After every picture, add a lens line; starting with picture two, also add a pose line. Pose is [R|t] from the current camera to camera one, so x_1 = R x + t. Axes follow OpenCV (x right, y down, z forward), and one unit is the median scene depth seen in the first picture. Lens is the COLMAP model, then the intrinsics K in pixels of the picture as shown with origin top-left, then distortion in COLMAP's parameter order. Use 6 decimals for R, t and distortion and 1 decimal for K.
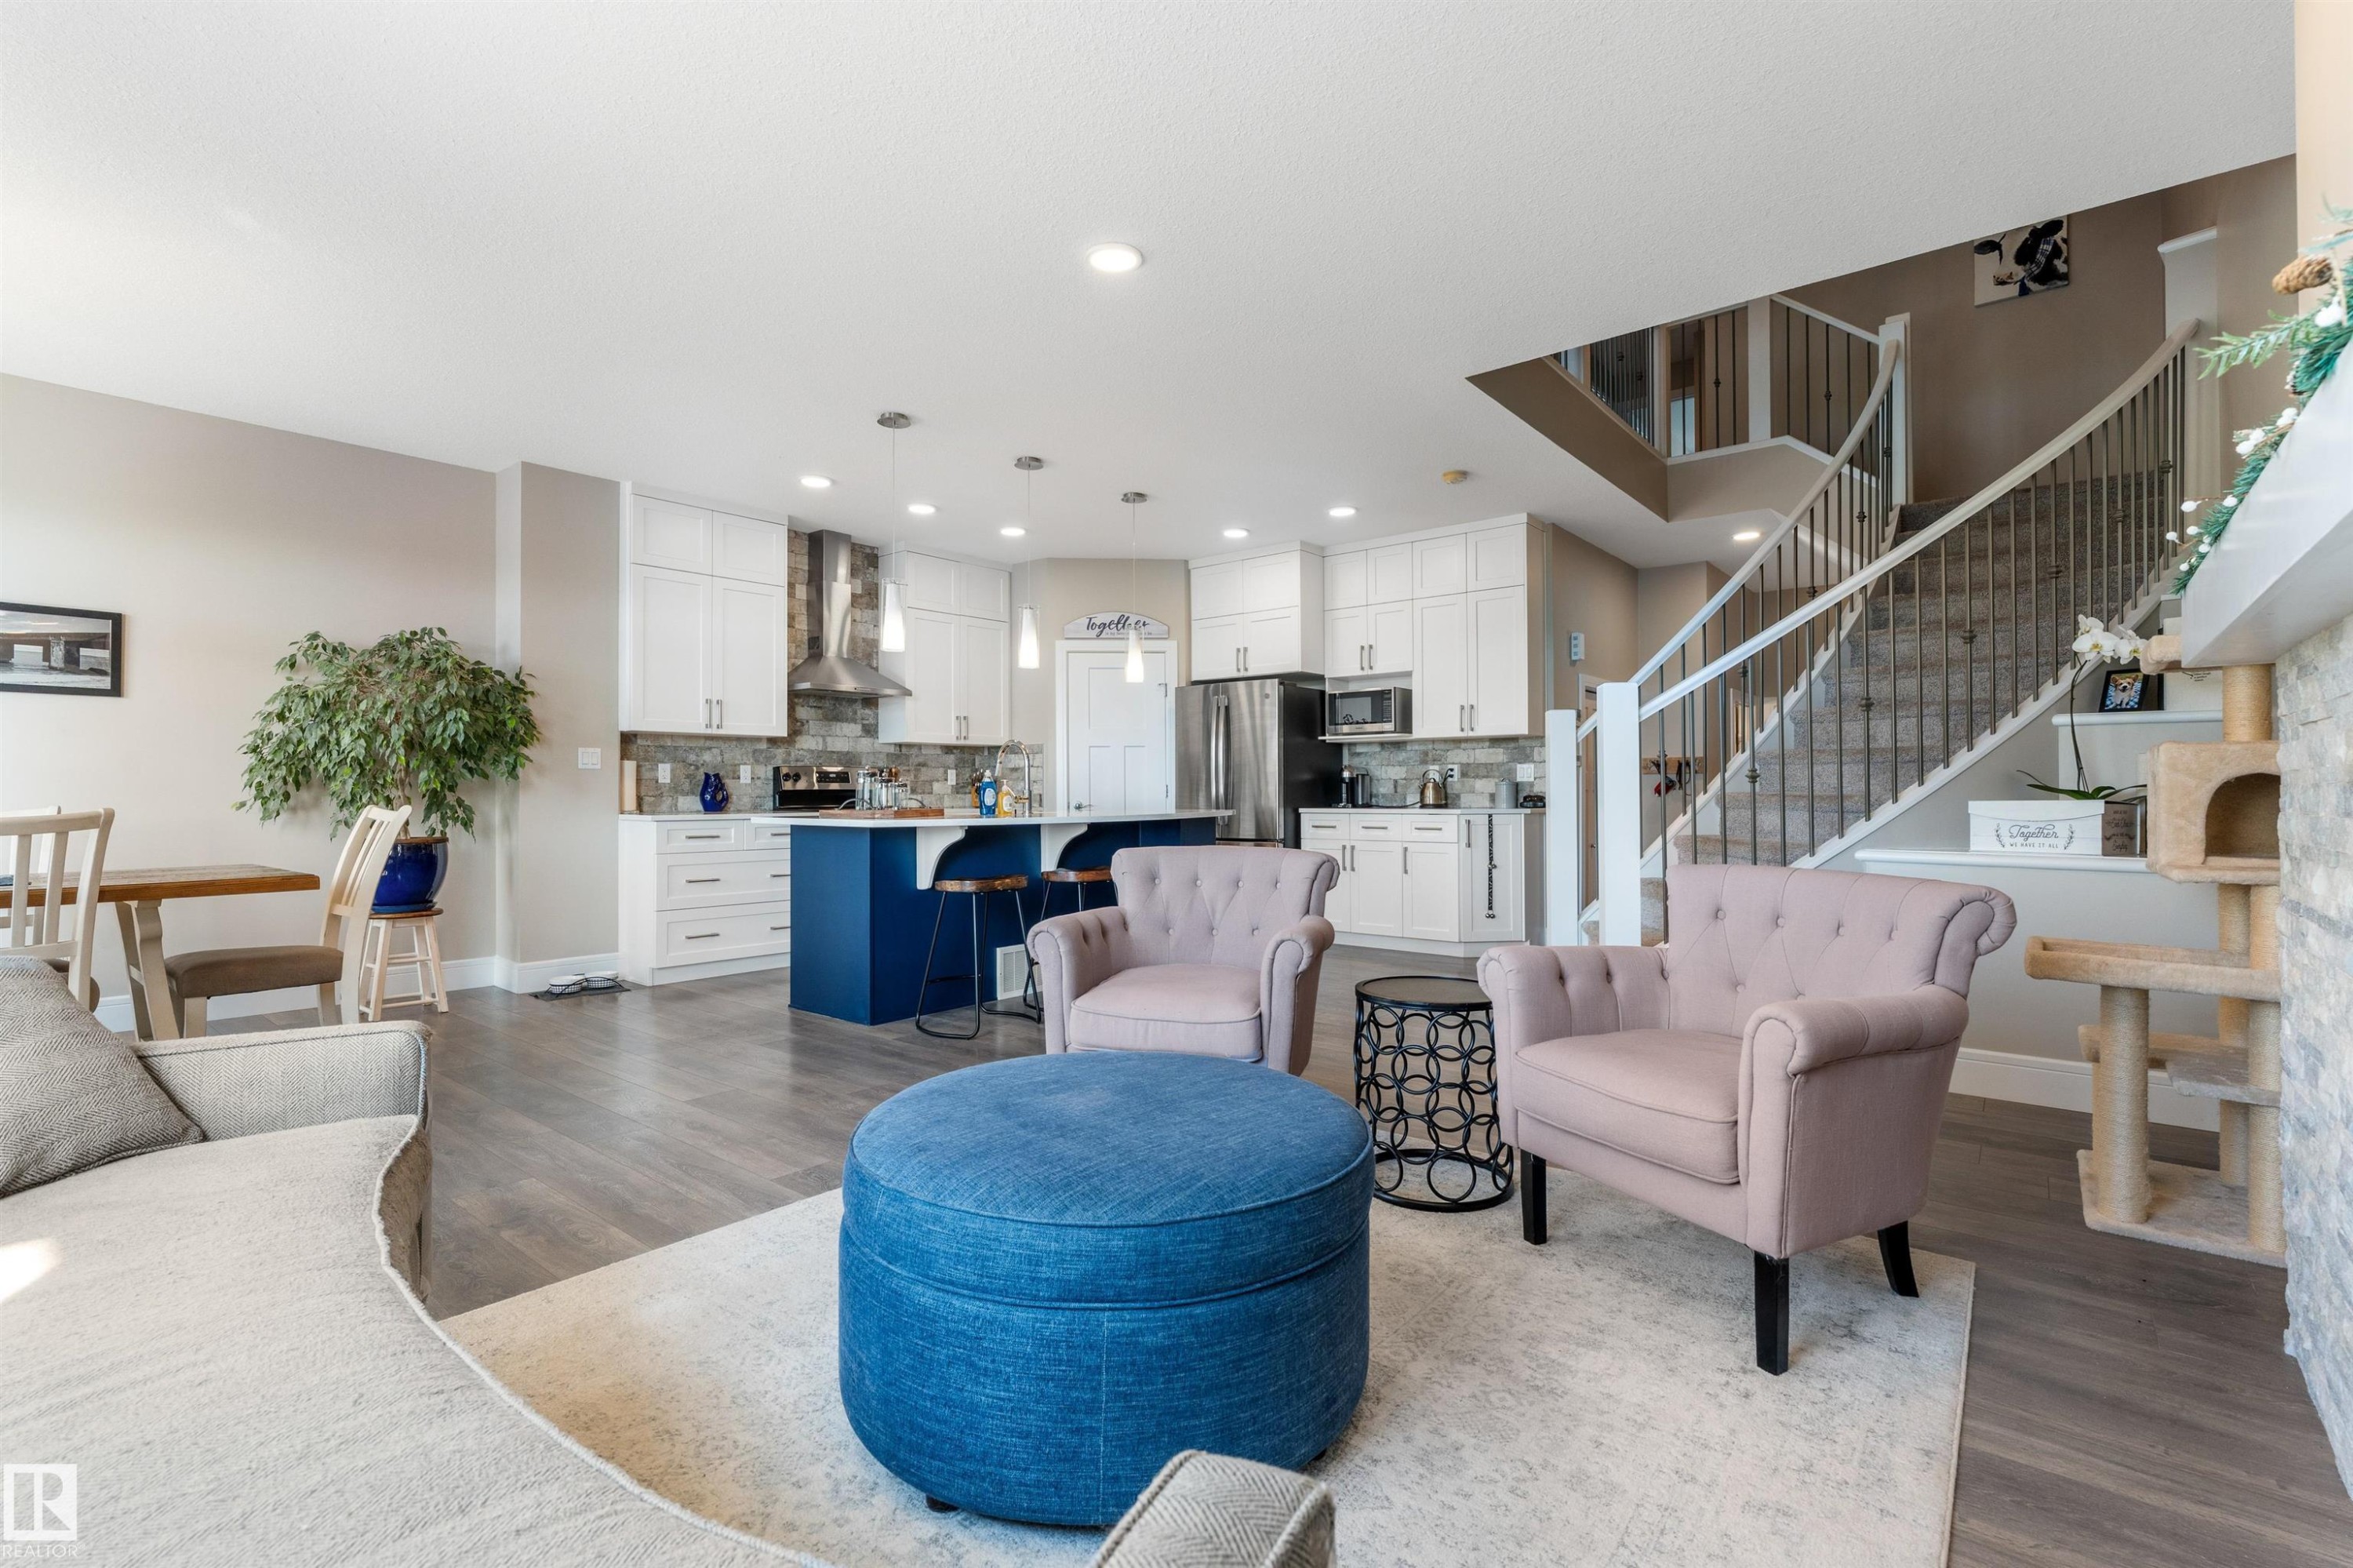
lens RADIAL K [[1065.3, 0, 1162.1], [0, 1065.3, 784.2], [0, 0, 1]] dist [-0.009142, 0.003785]
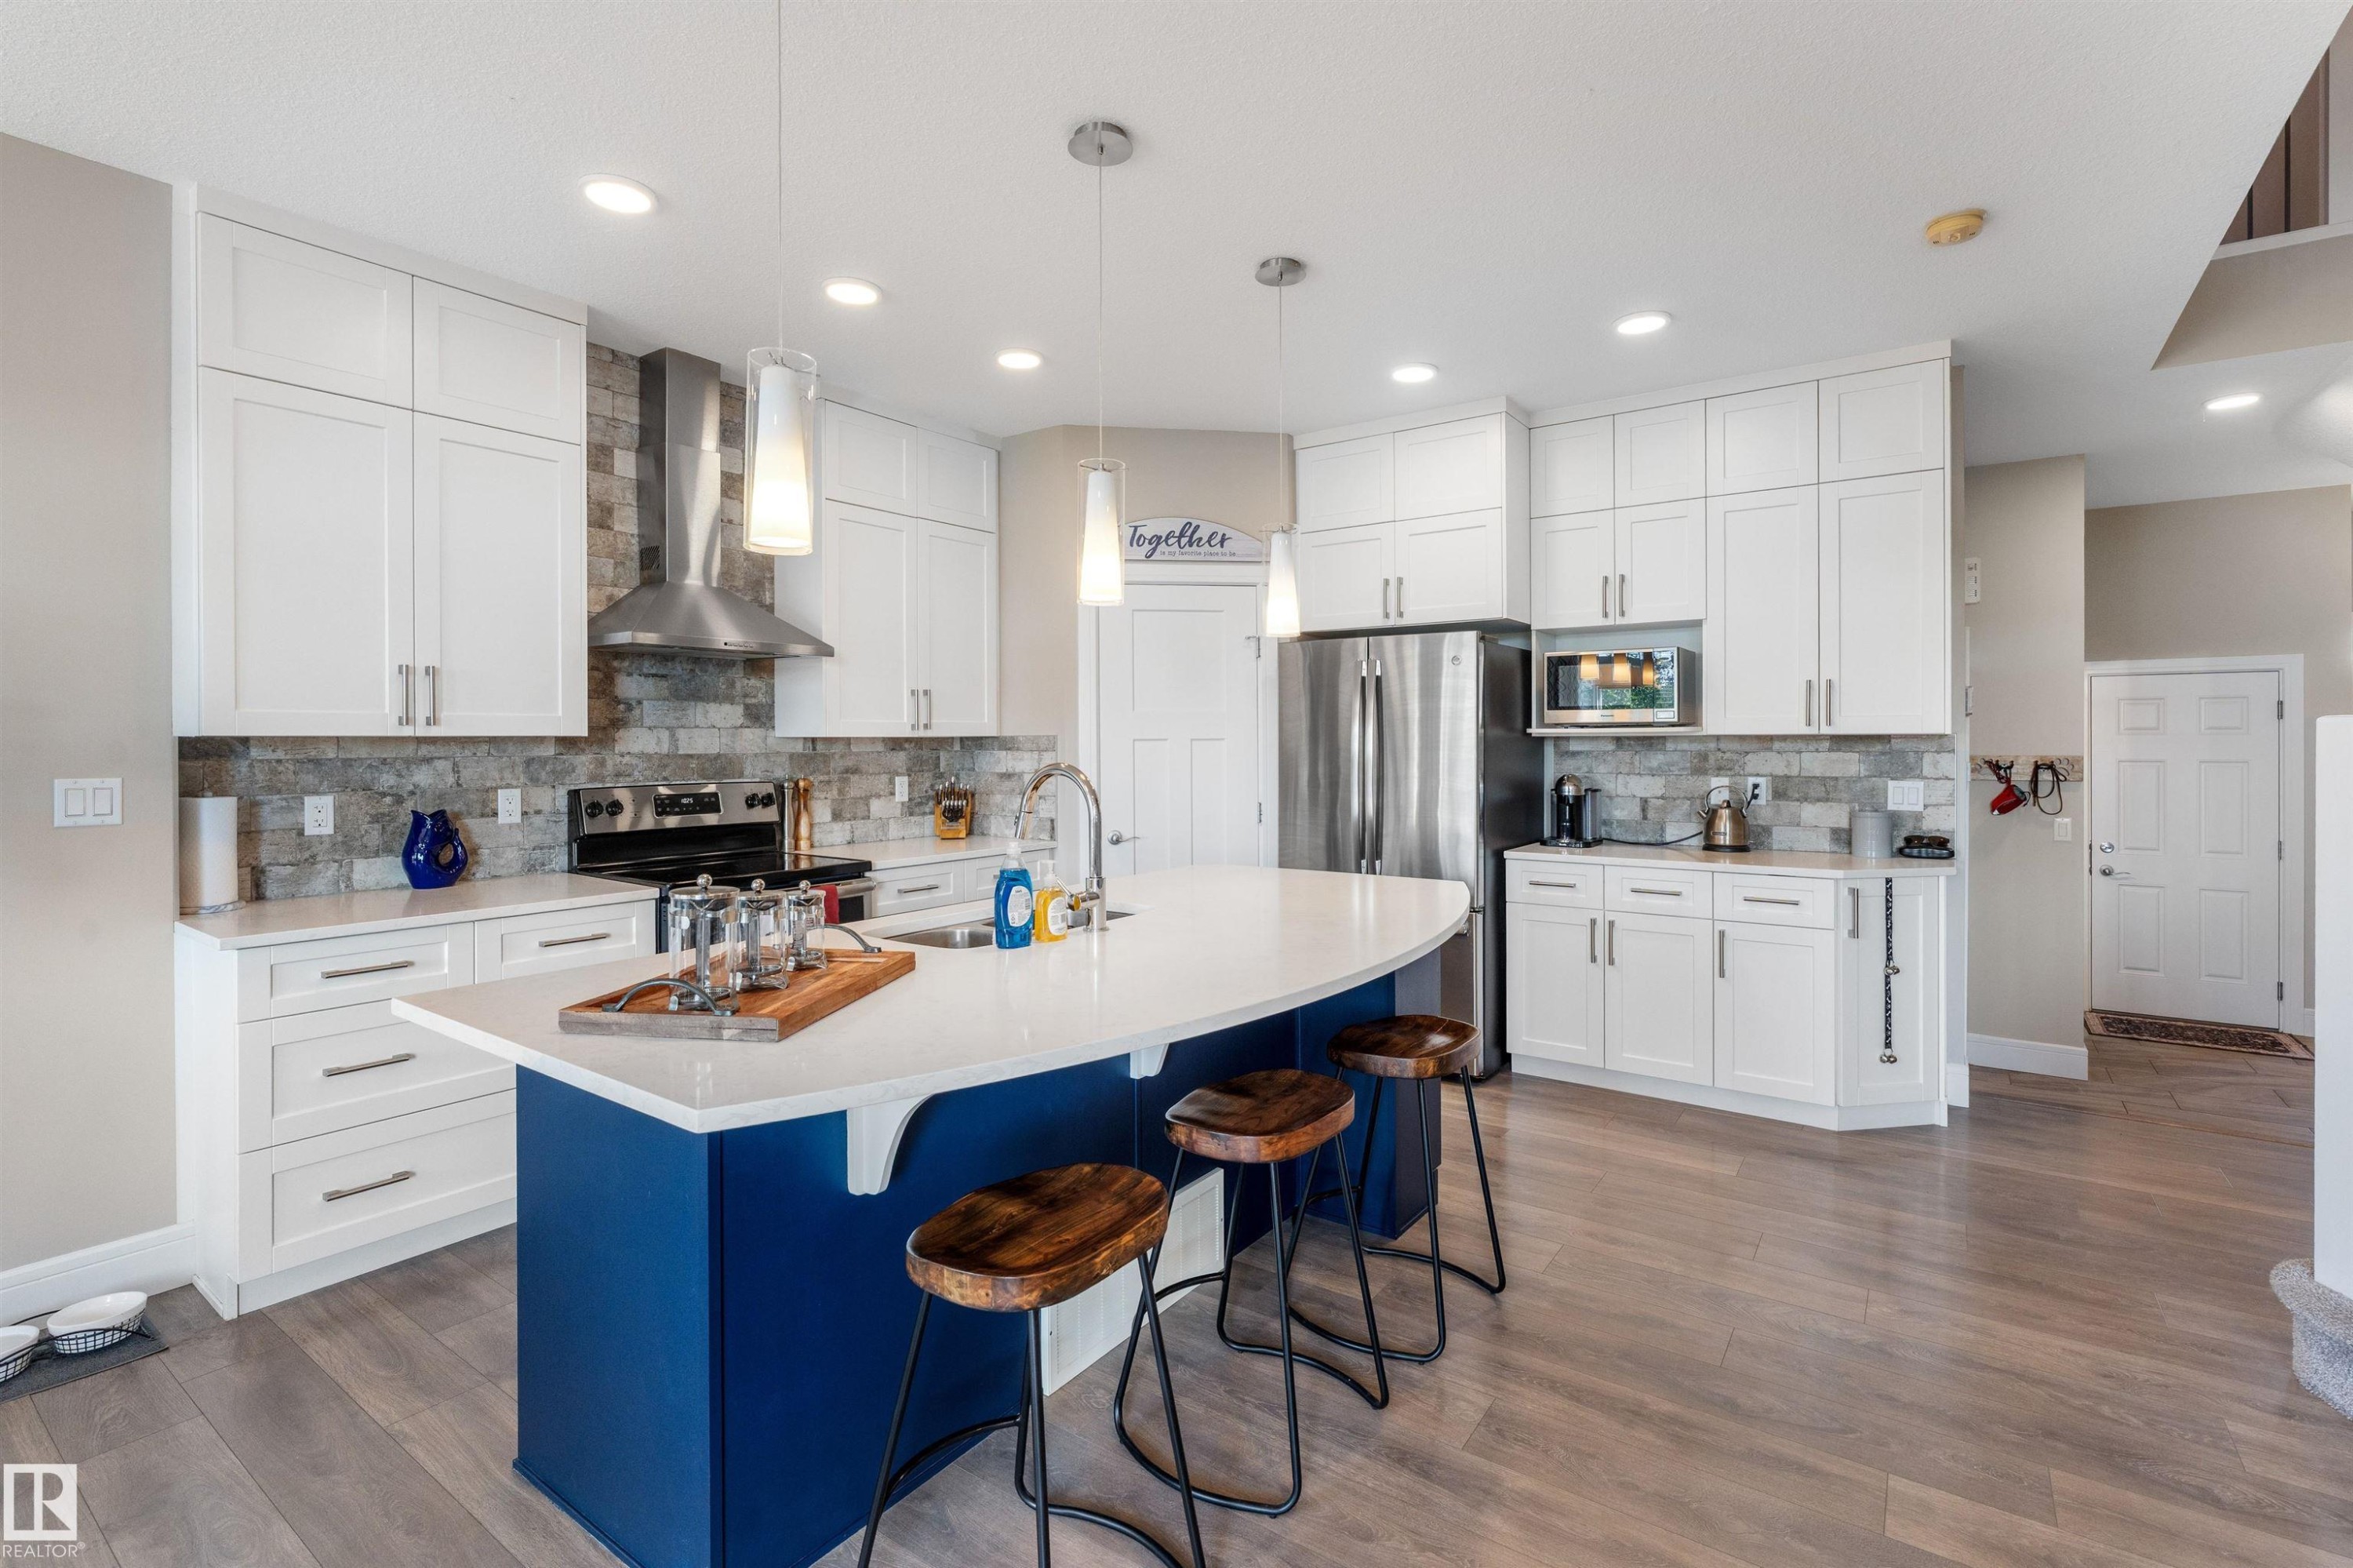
lens RADIAL K [[1065.3, 0, 1170.8], [0, 1065.3, 748.0], [0, 0, 1]] dist [-0.009142, 0.003785]
pose [[0.997299, -0.000135, 0.073455, -0.100224], [-0.000967, 0.999887, 0.014972, -0.043770], [-0.073449, -0.015002, 0.997186, 0.432102]]
